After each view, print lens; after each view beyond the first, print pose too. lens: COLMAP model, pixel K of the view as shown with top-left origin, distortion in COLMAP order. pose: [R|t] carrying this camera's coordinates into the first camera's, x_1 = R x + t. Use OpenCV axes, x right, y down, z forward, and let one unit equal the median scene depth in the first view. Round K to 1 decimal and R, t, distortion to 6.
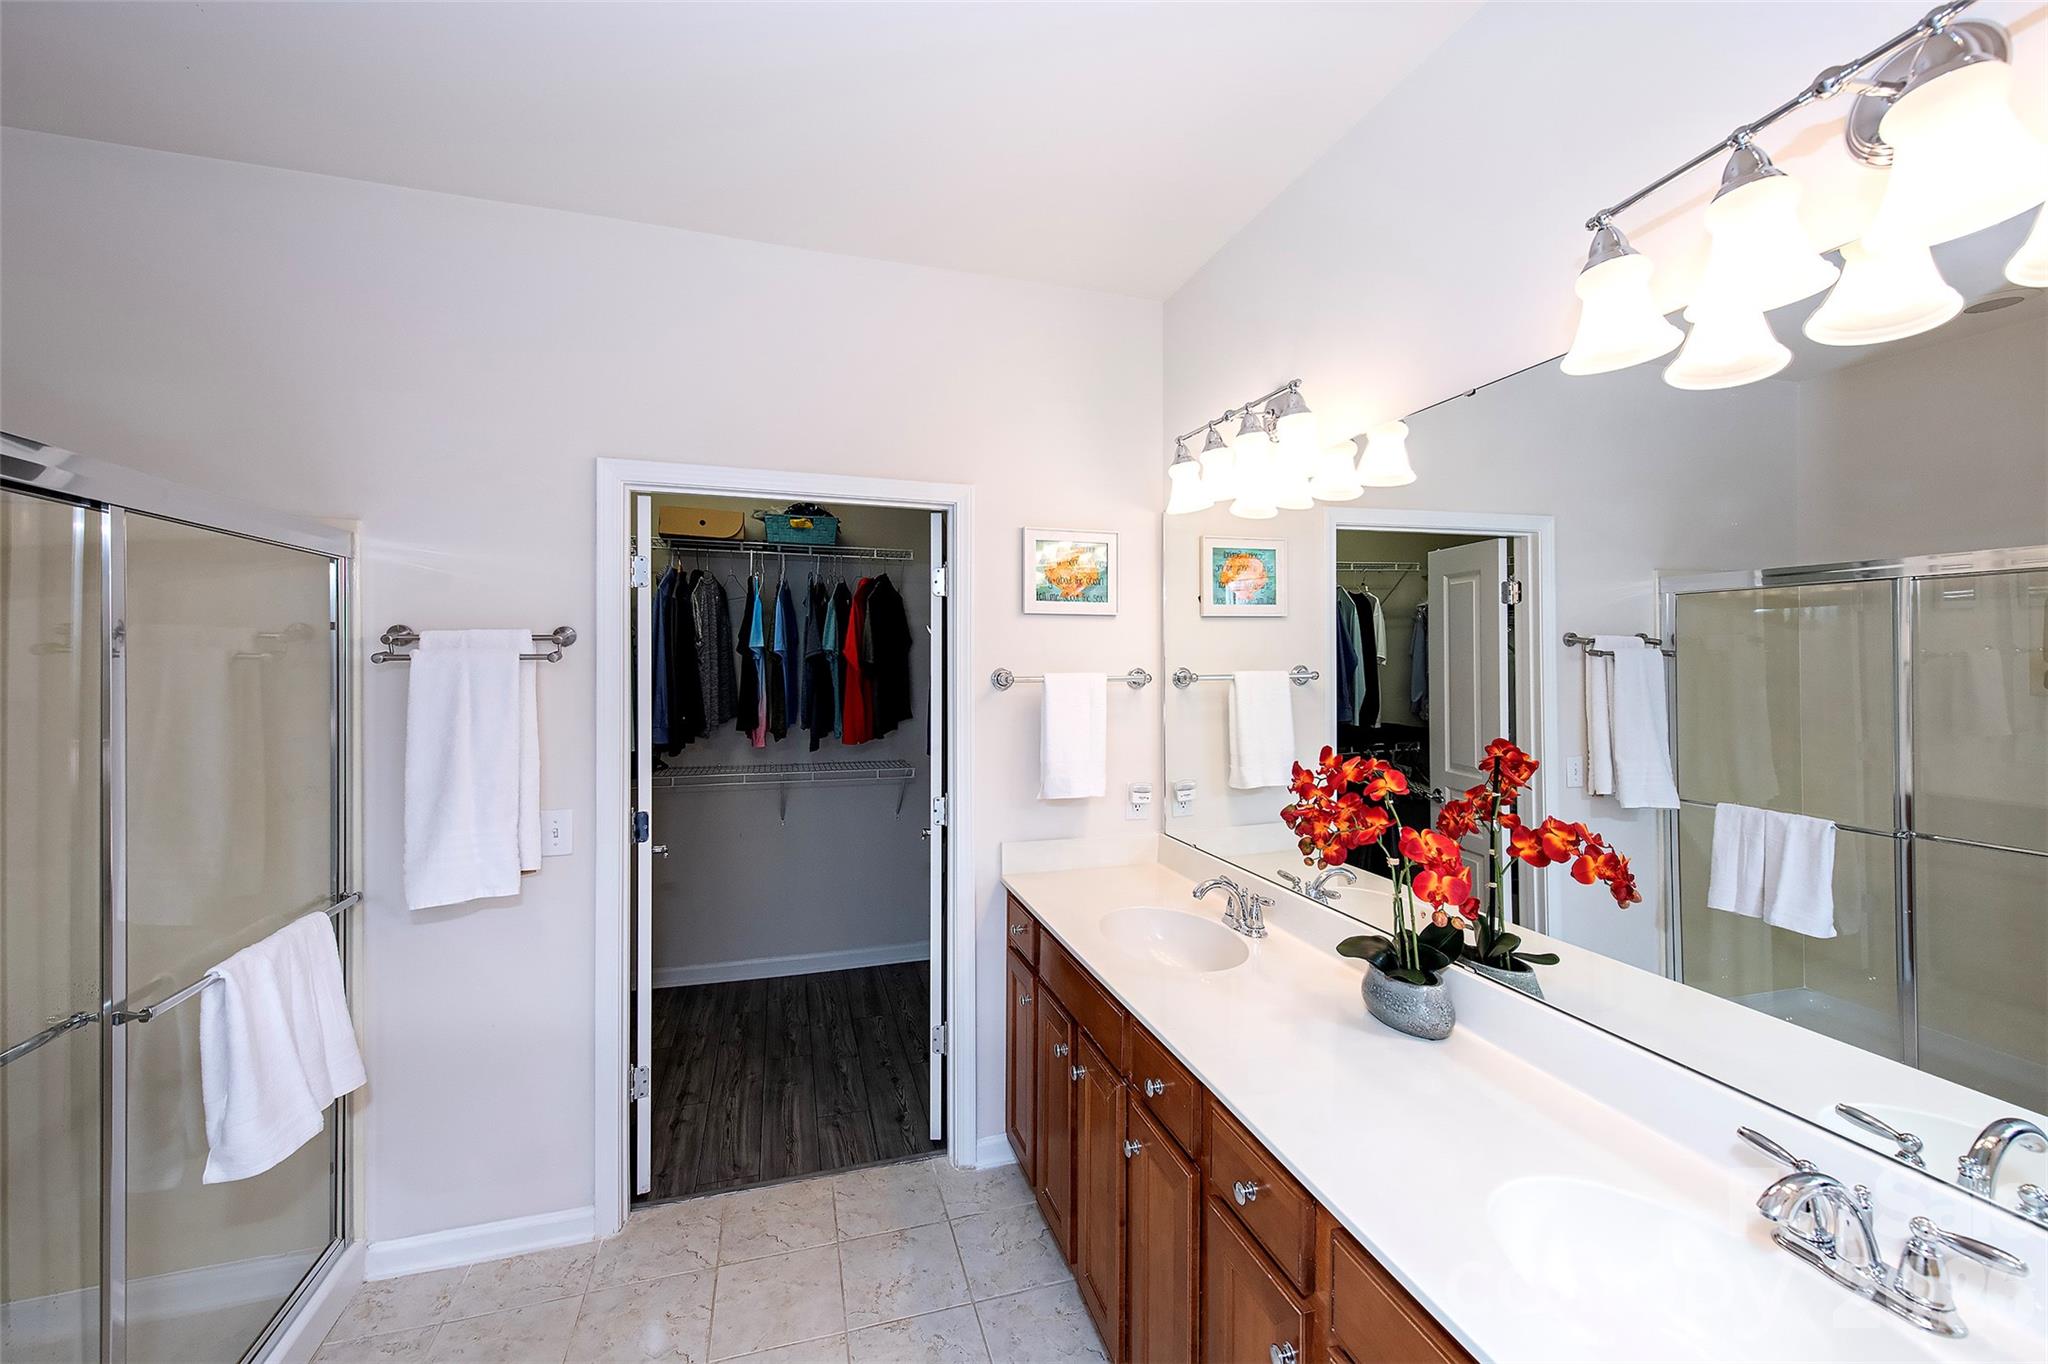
lens RADIAL K [[819.5, 0, 1029.2], [0, 819.5, 670.4], [0, 0, 1]] dist [0.001590, 0.000107]
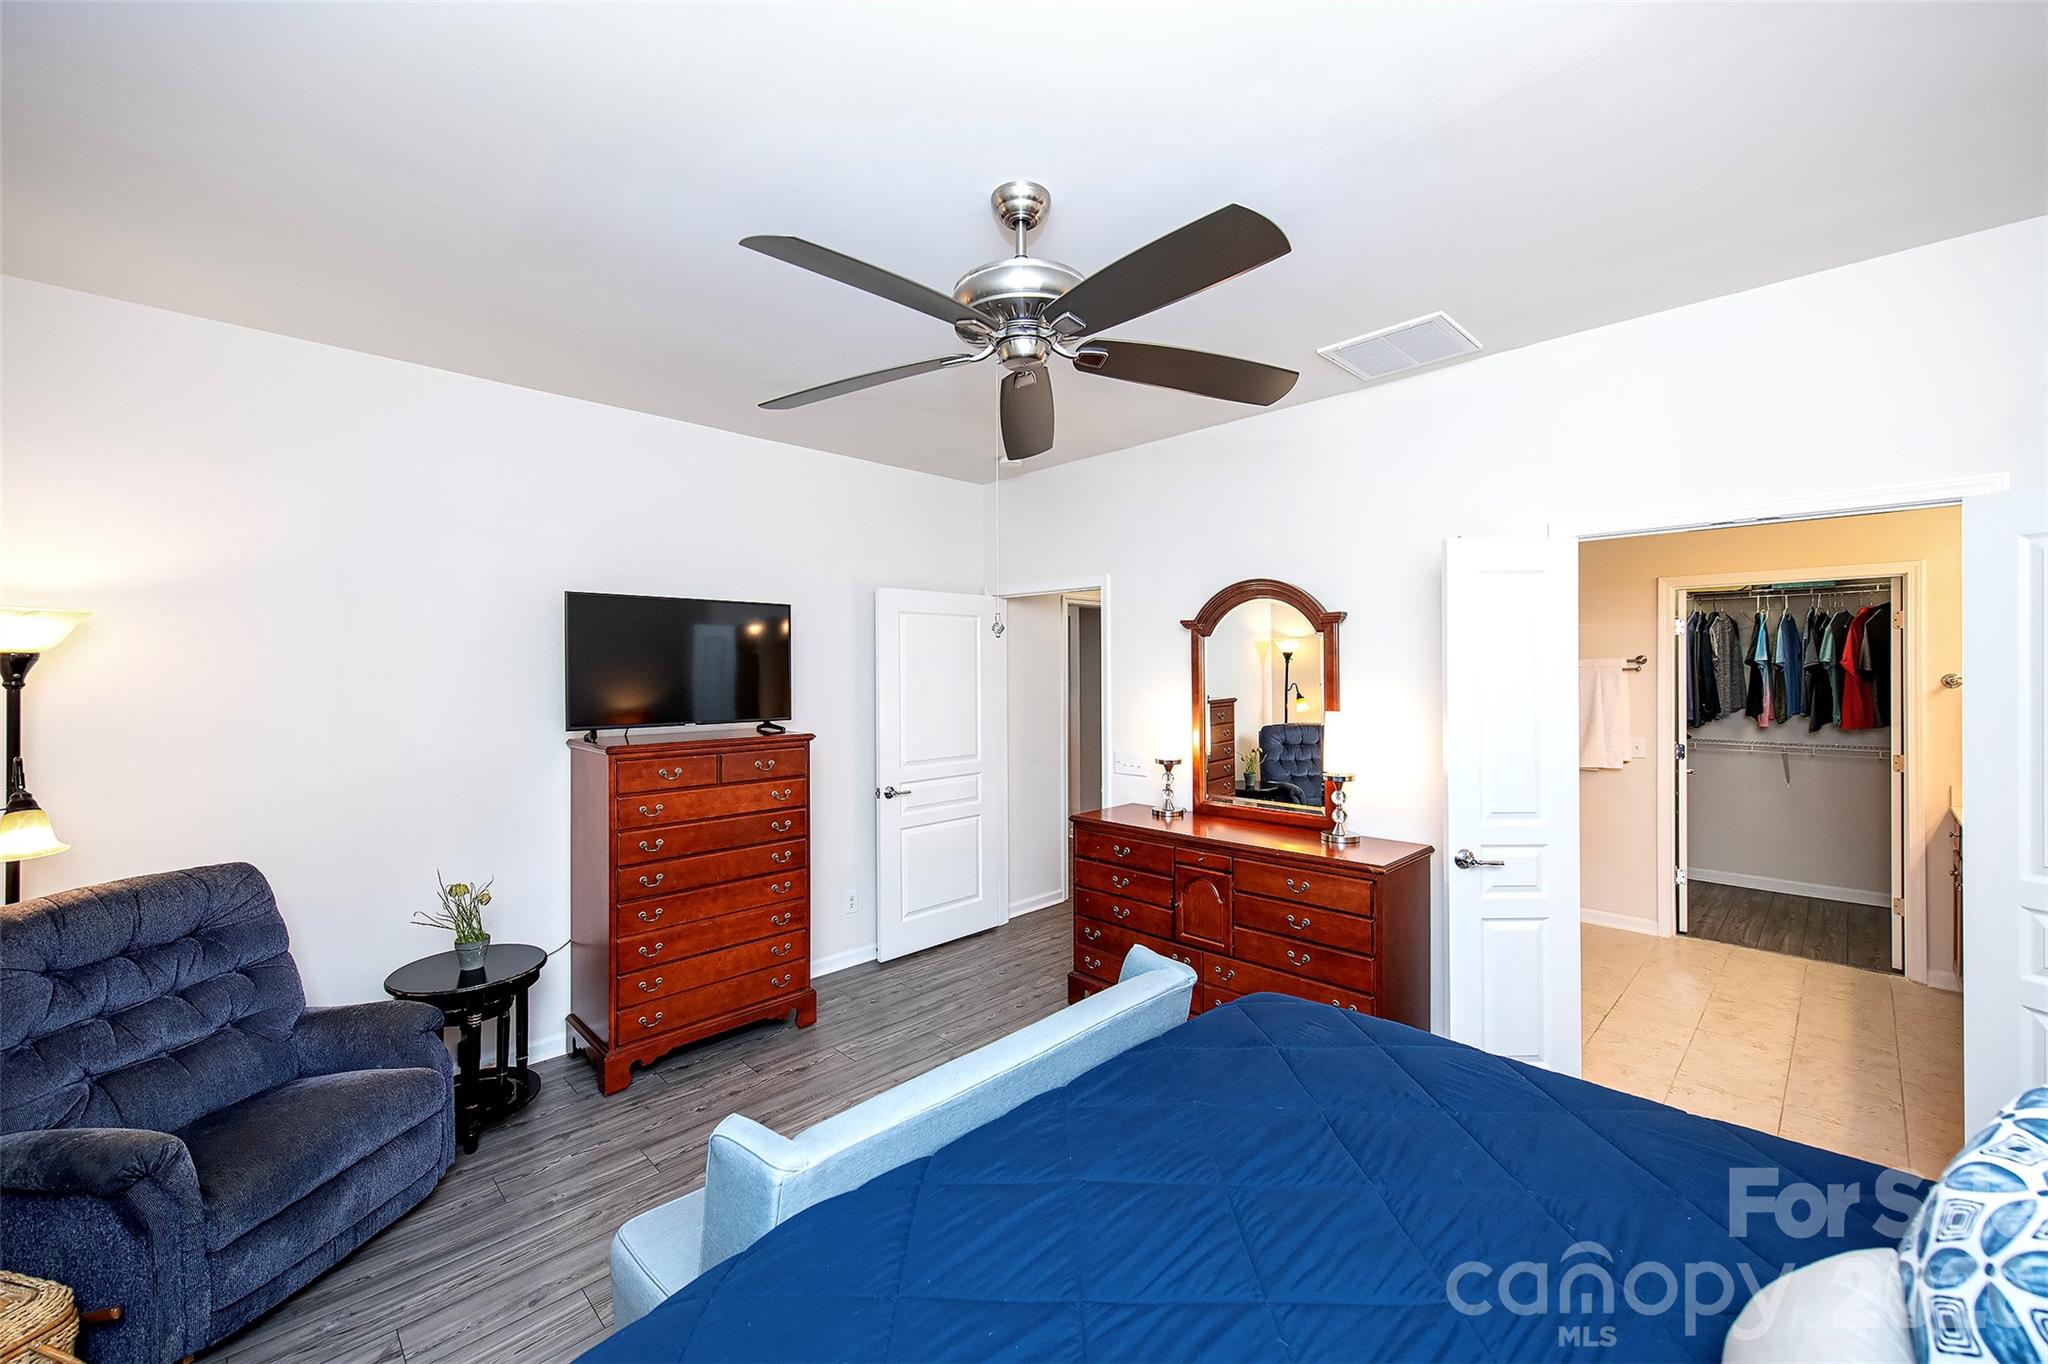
lens RADIAL K [[819.5, 0, 1029.2], [0, 819.5, 670.4], [0, 0, 1]] dist [0.001590, 0.000107]
pose [[0.470818, -0.004095, -0.882221, 0.529546], [-0.003259, 0.999974, -0.006380, 0.005718], [0.882225, 0.005879, 0.470792, -1.306726]]
